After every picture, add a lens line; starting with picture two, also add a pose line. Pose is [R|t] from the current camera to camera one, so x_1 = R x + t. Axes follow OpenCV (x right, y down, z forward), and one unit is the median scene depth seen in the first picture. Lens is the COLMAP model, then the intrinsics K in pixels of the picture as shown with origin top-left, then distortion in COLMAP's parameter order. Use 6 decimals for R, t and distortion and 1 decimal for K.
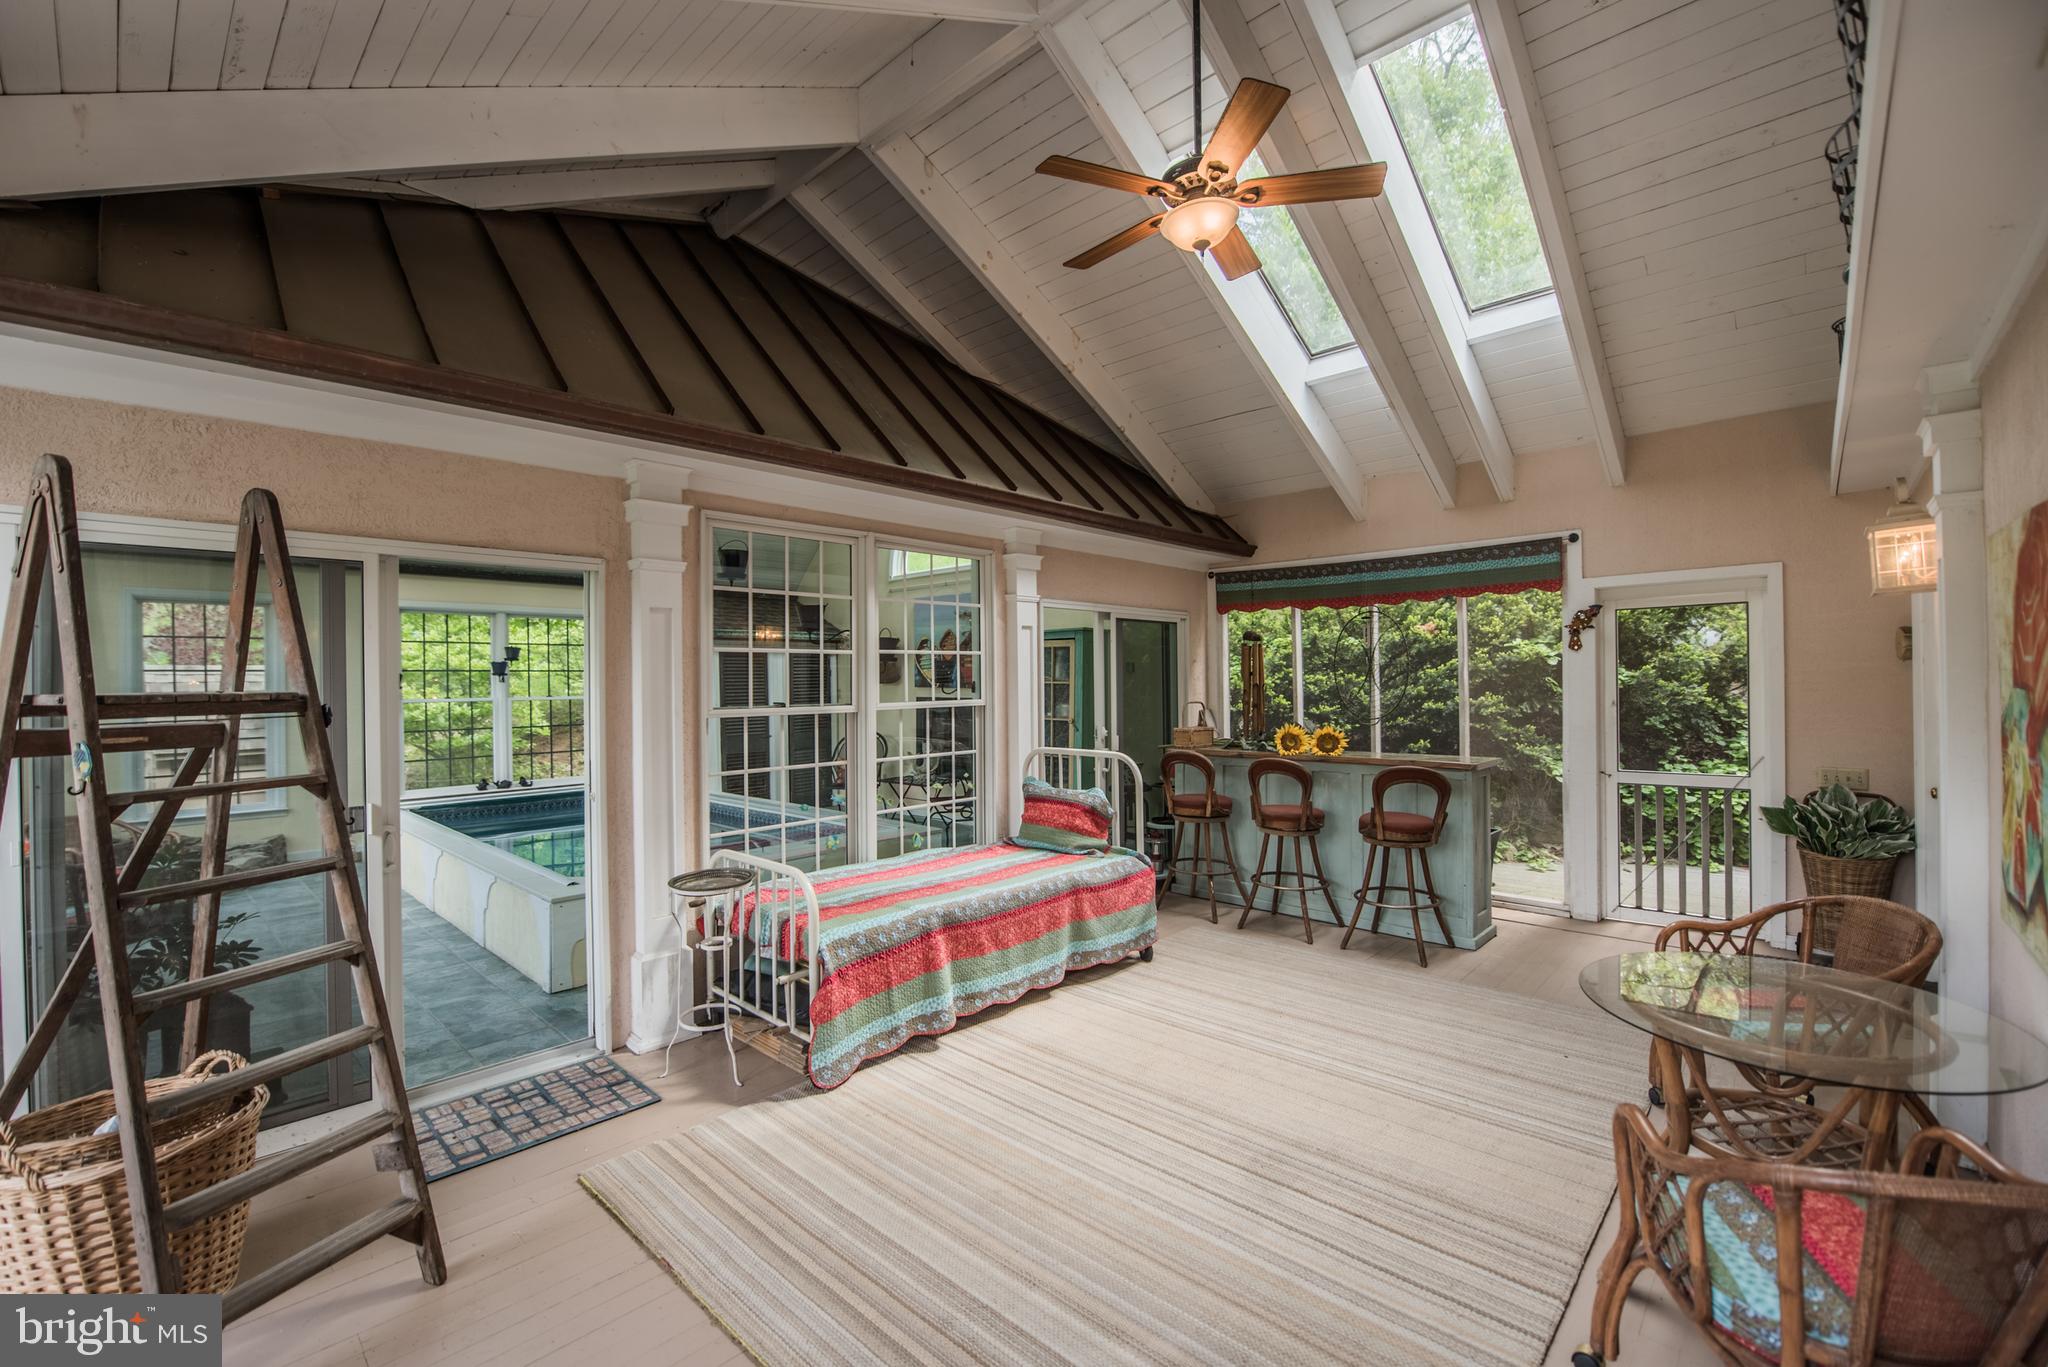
lens RADIAL K [[838.4, 0, 1026.7], [0, 838.4, 690.7], [0, 0, 1]] dist [-0.013233, -0.000839]
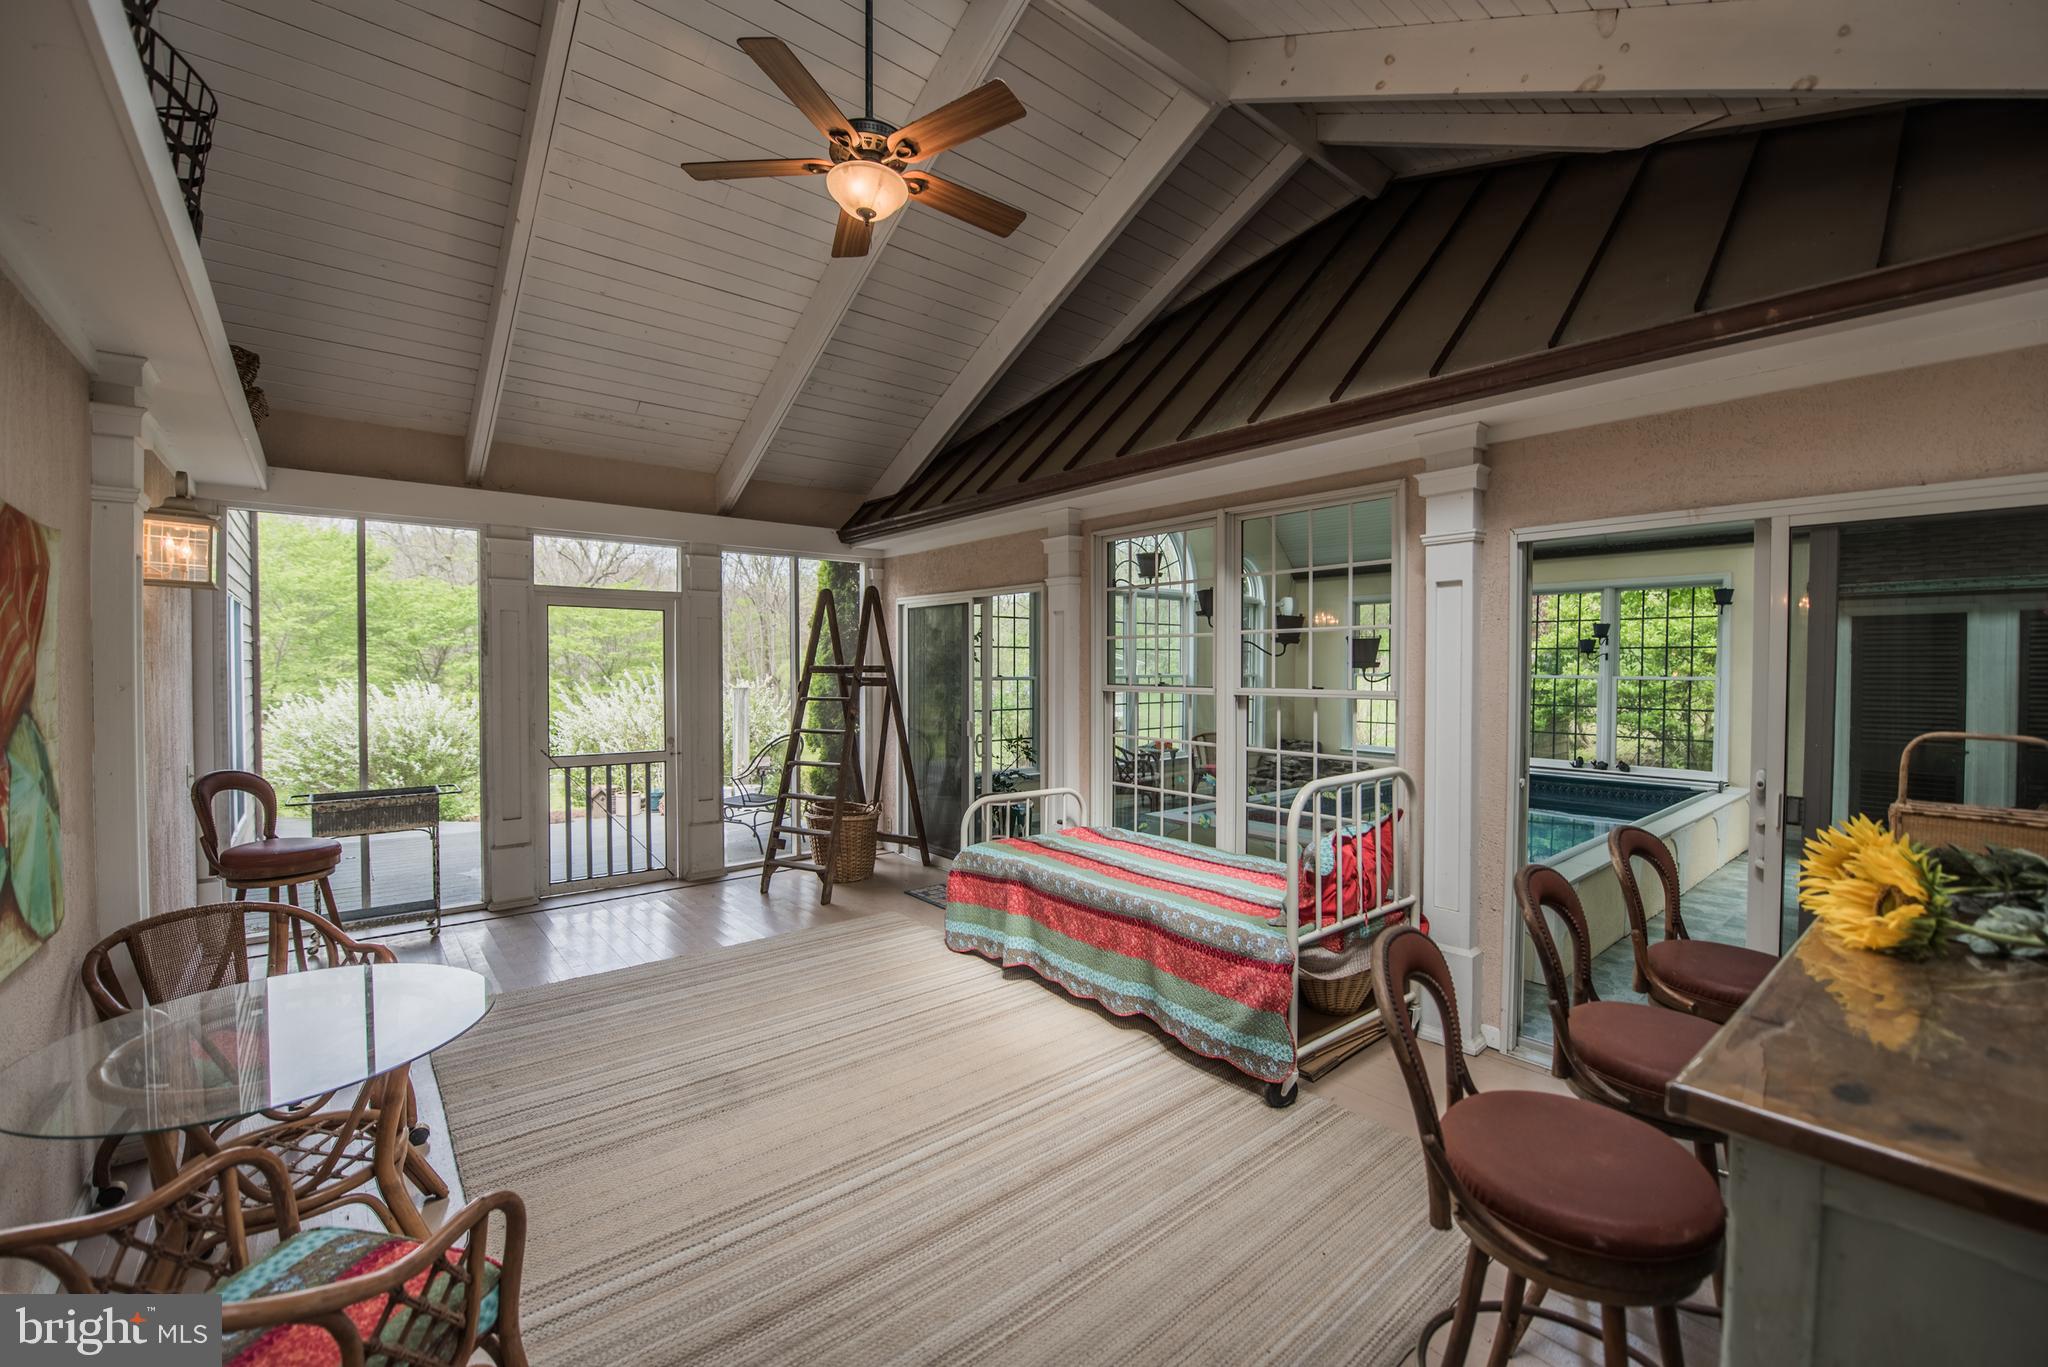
lens RADIAL K [[838.4, 0, 1022.2], [0, 838.4, 675.4], [0, 0, 1]] dist [-0.013233, -0.000839]
pose [[-0.122309, 0.025081, -0.992175, 0.854728], [-0.010609, 0.999590, 0.026577, -0.022643], [0.992435, 0.013777, -0.121993, 0.953124]]
